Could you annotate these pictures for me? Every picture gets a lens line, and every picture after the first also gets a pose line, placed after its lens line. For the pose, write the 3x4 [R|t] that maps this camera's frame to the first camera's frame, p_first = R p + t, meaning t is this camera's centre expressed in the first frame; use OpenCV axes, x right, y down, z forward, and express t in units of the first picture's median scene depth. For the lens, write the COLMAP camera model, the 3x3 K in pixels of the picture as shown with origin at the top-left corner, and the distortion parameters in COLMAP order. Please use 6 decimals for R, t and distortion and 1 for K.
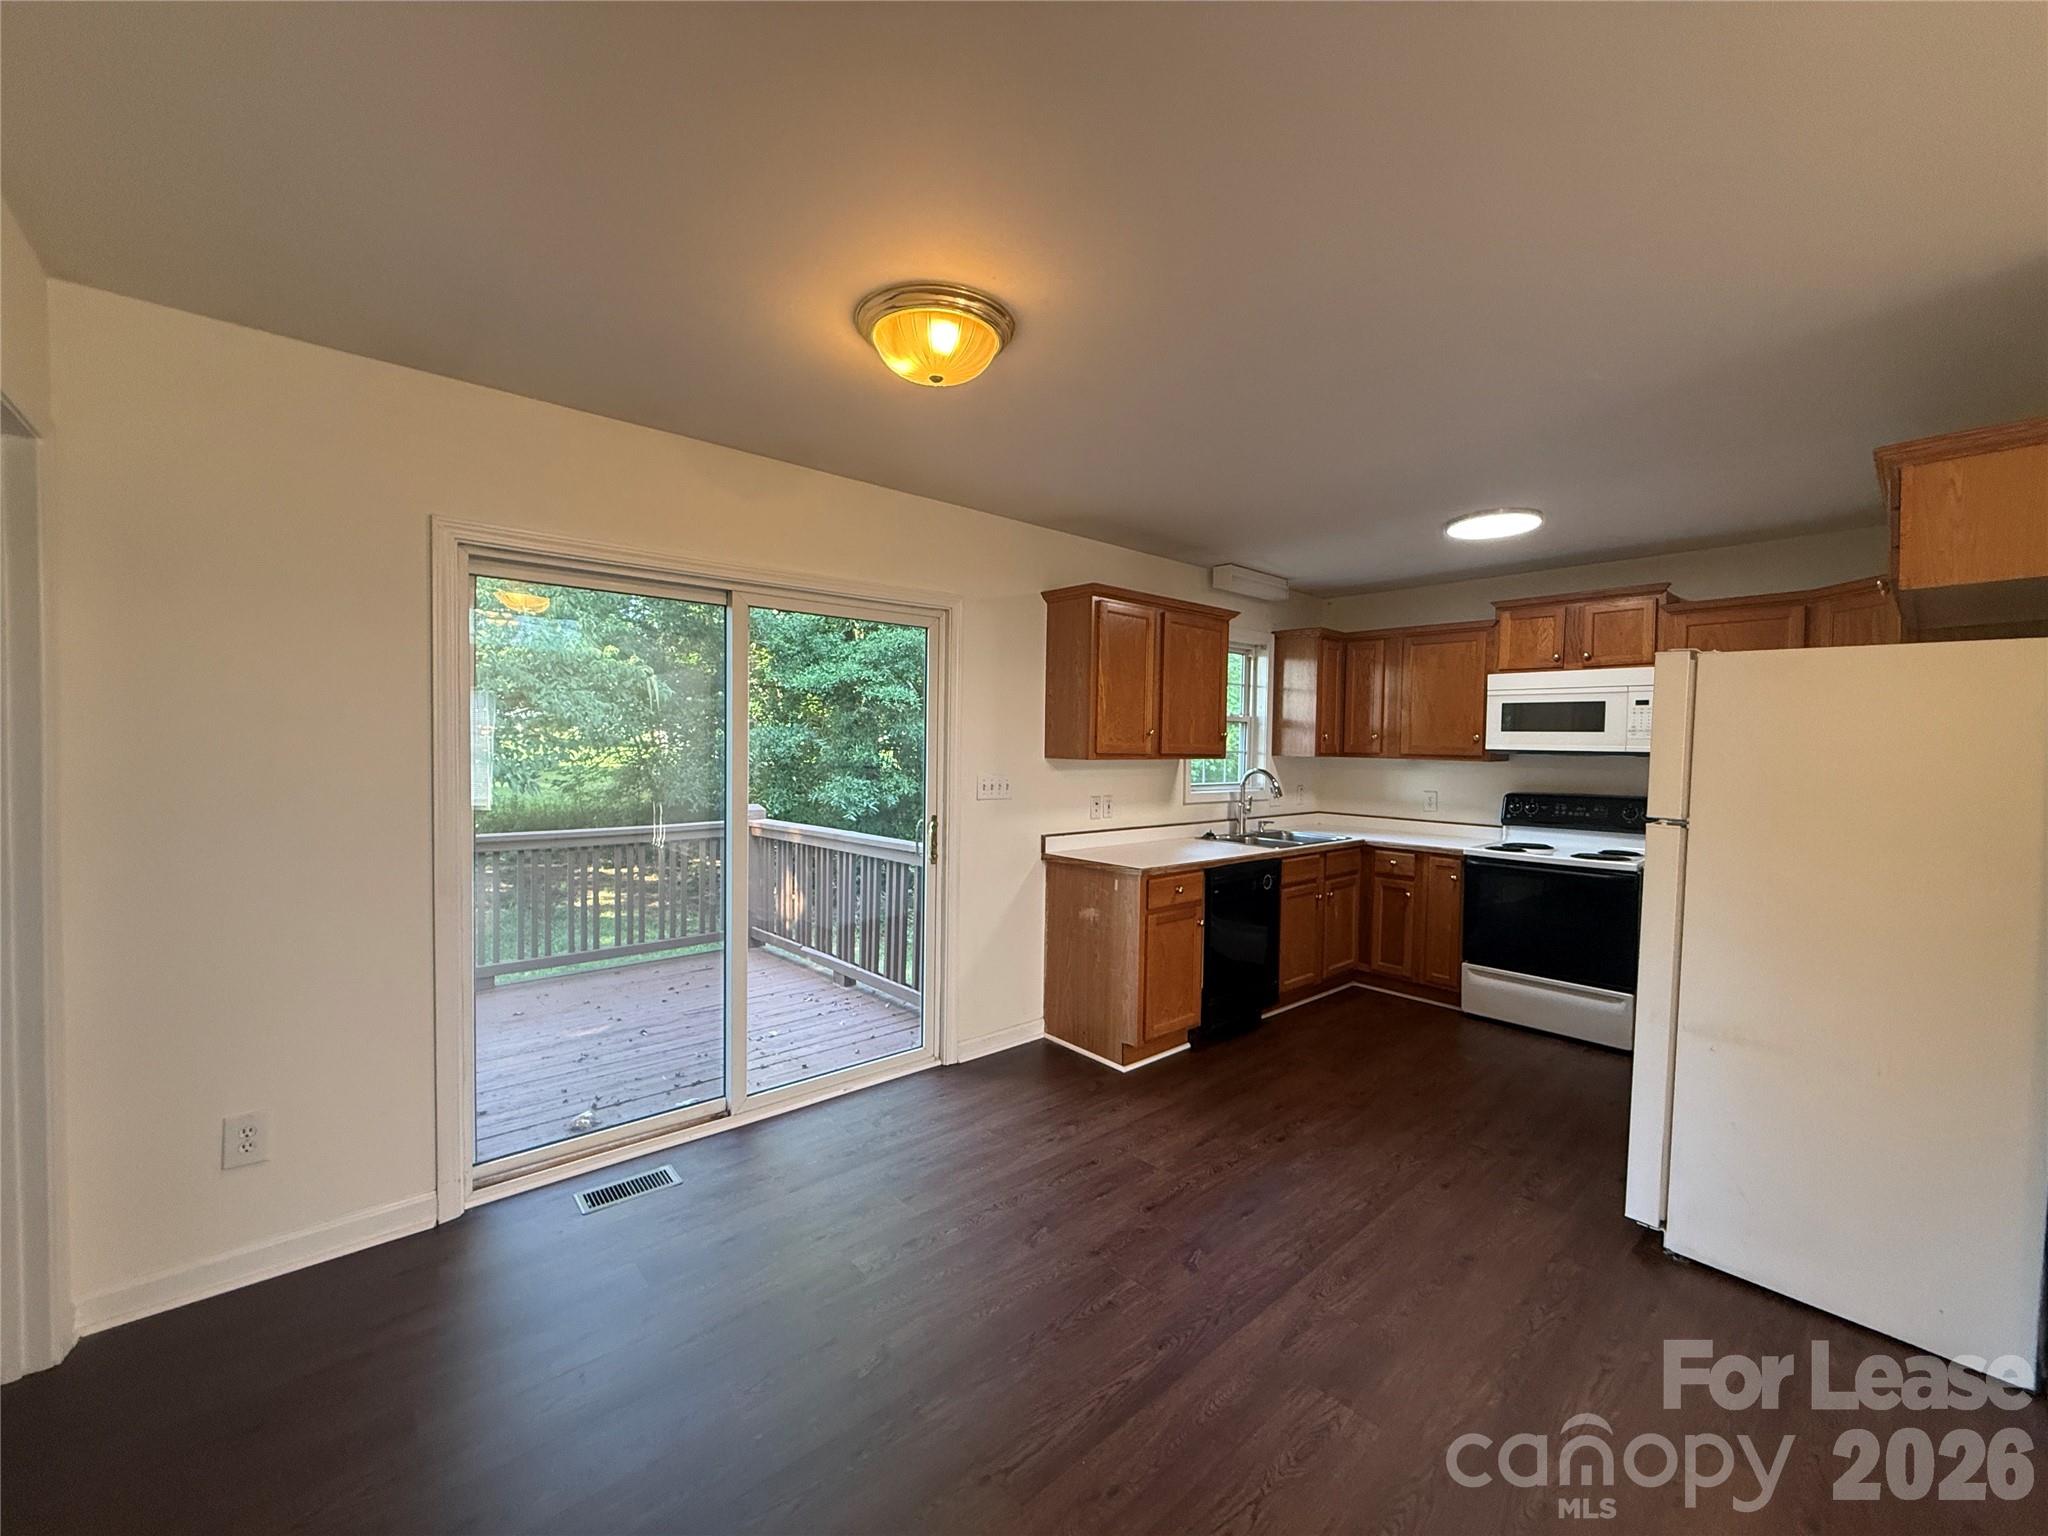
lens RADIAL K [[813.3, 0, 1027.5], [0, 813.3, 767.1], [0, 0, 1]] dist [-0.003256, 0.000184]
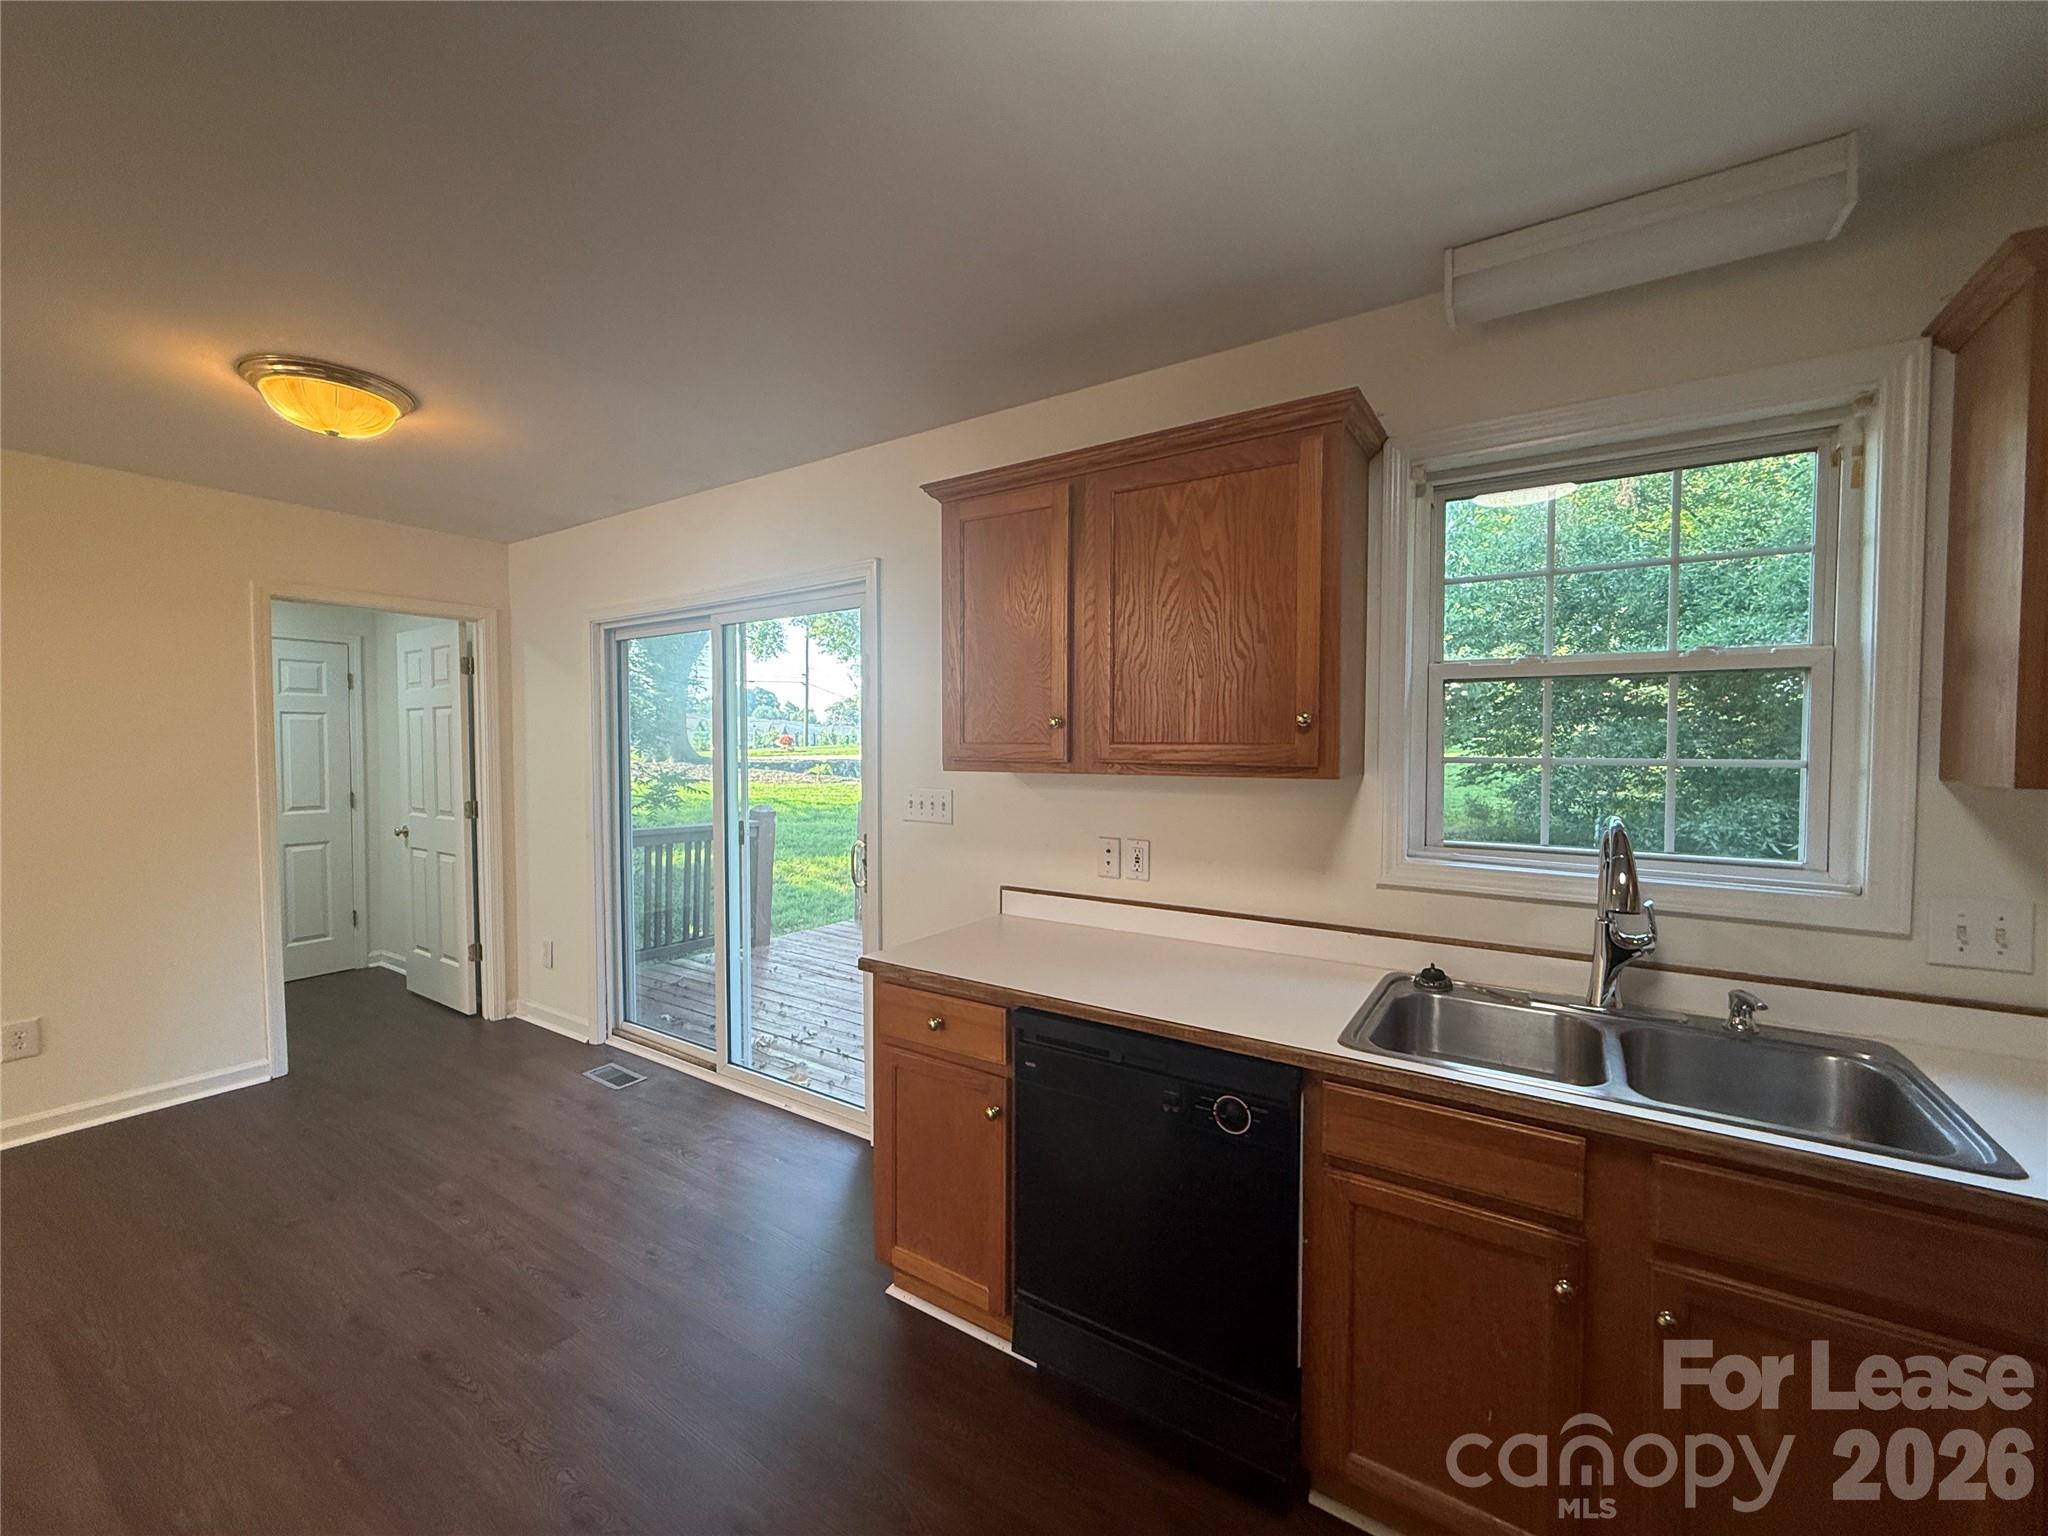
lens RADIAL K [[813.3, 0, 1027.4], [0, 813.3, 762.9], [0, 0, 1]] dist [-0.003256, 0.000184]
pose [[0.262095, 0.010209, -0.964988, 0.622119], [-0.025281, 0.999673, 0.003710, -0.016633], [0.964711, 0.023424, 0.262267, 0.811381]]
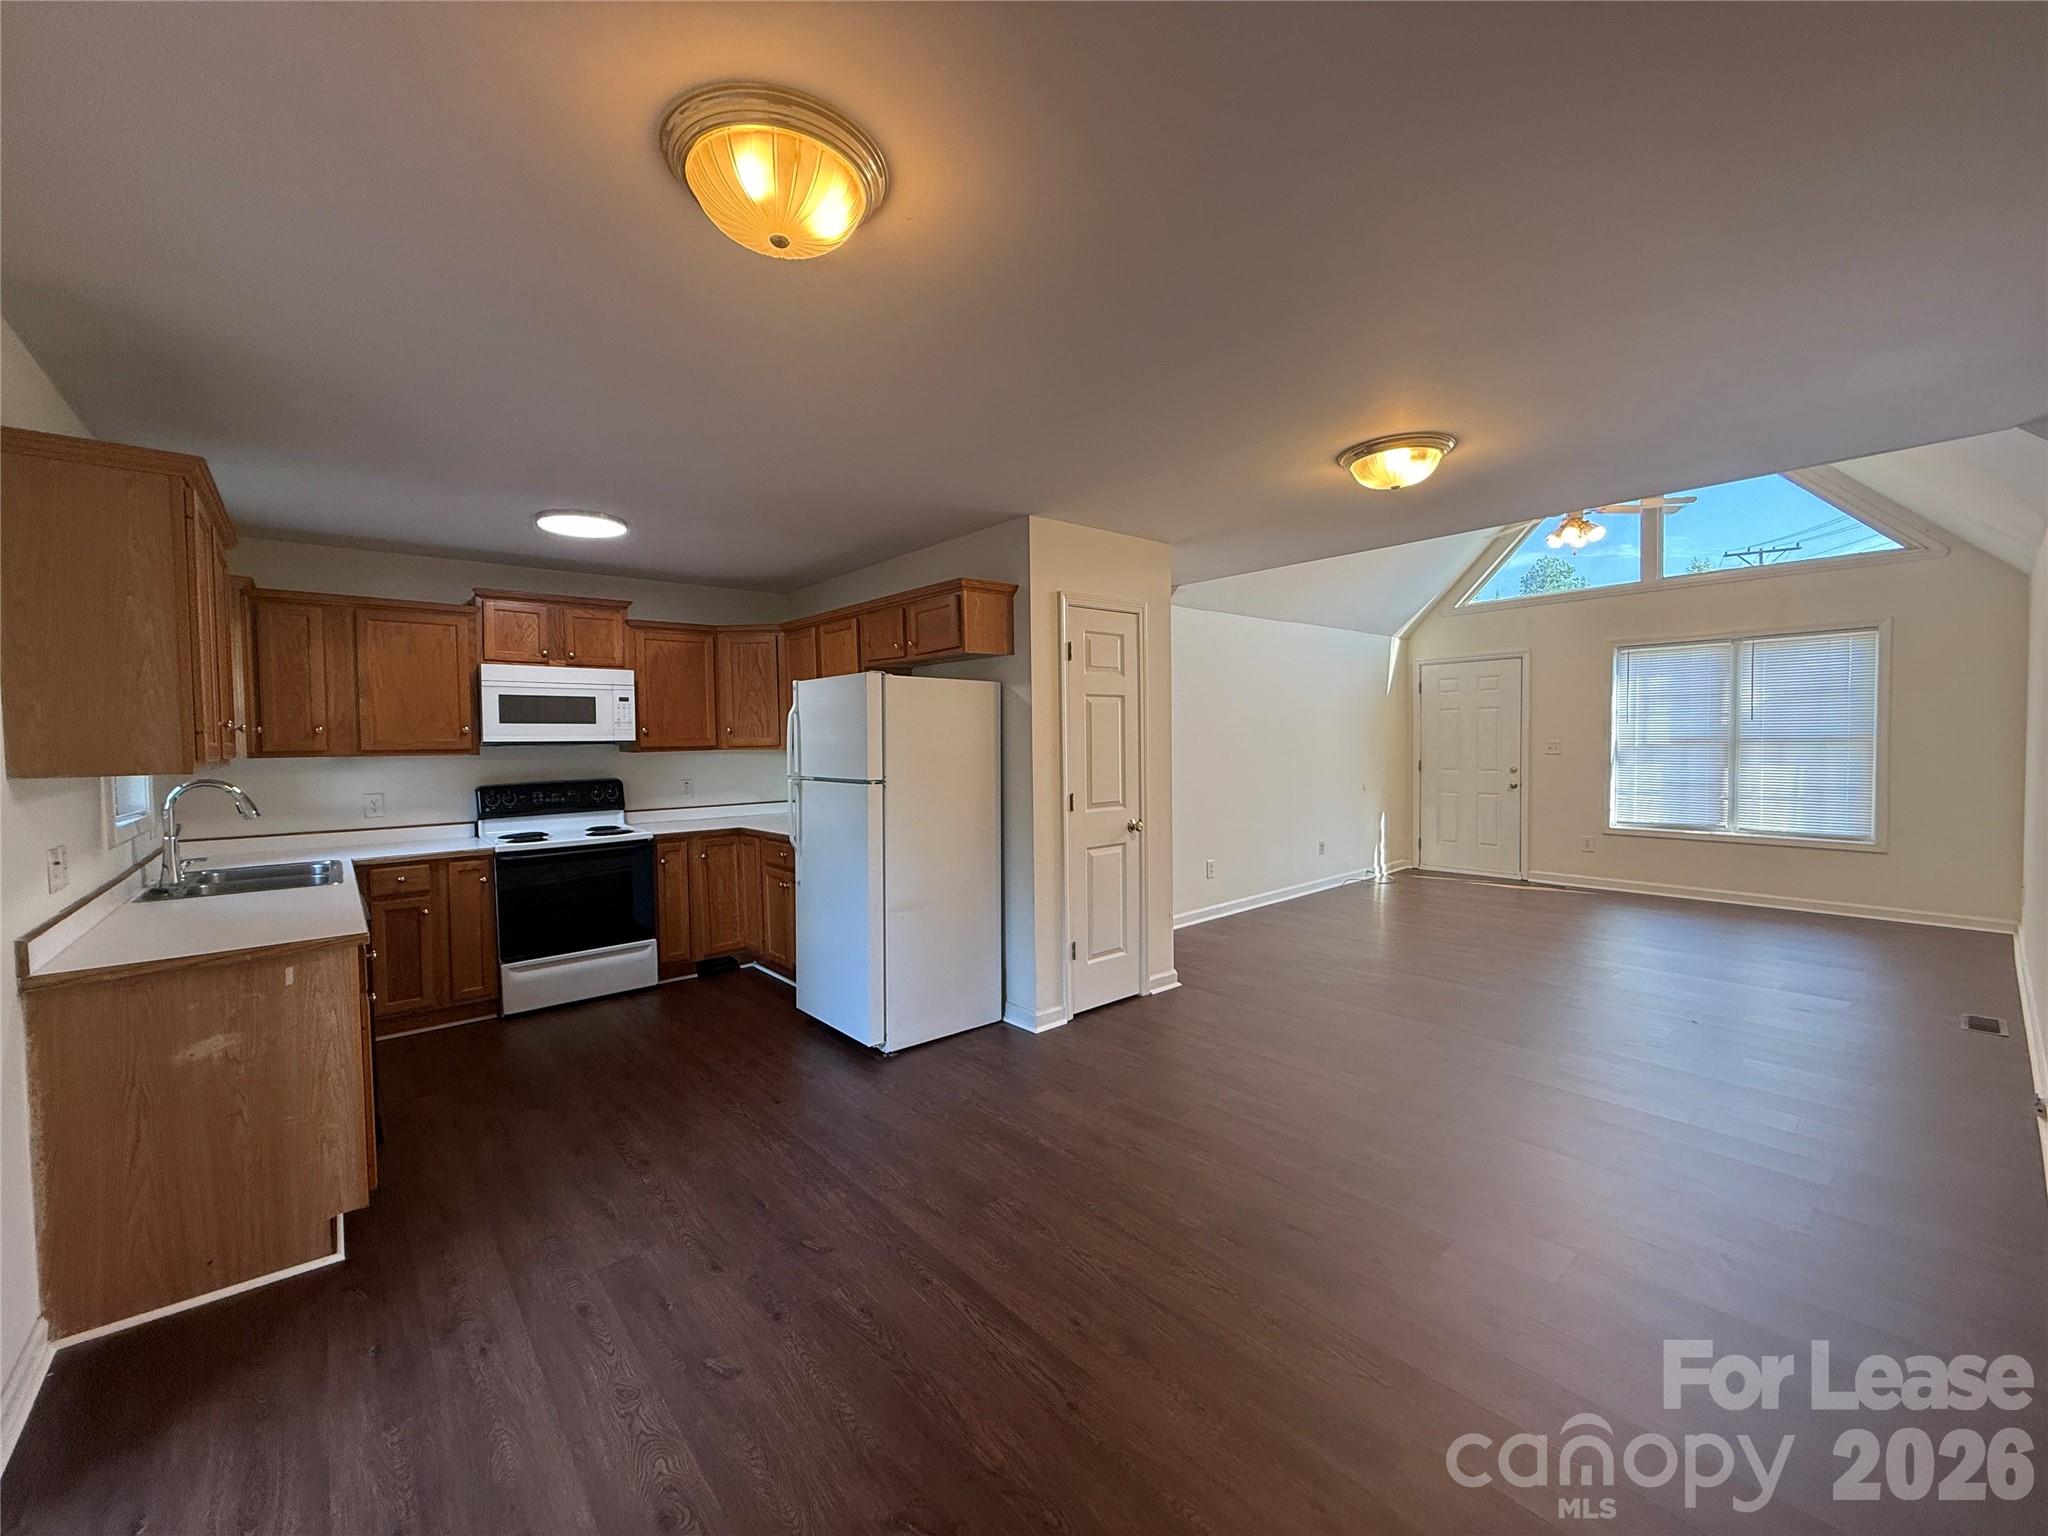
lens RADIAL K [[813.3, 0, 1019.7], [0, 813.3, 766.0], [0, 0, 1]] dist [-0.003256, 0.000184]
pose [[0.020398, -0.051202, 0.998480, -0.421692], [0.043112, 0.997804, 0.050286, -0.016149], [-0.998862, 0.042021, 0.022560, 0.385309]]
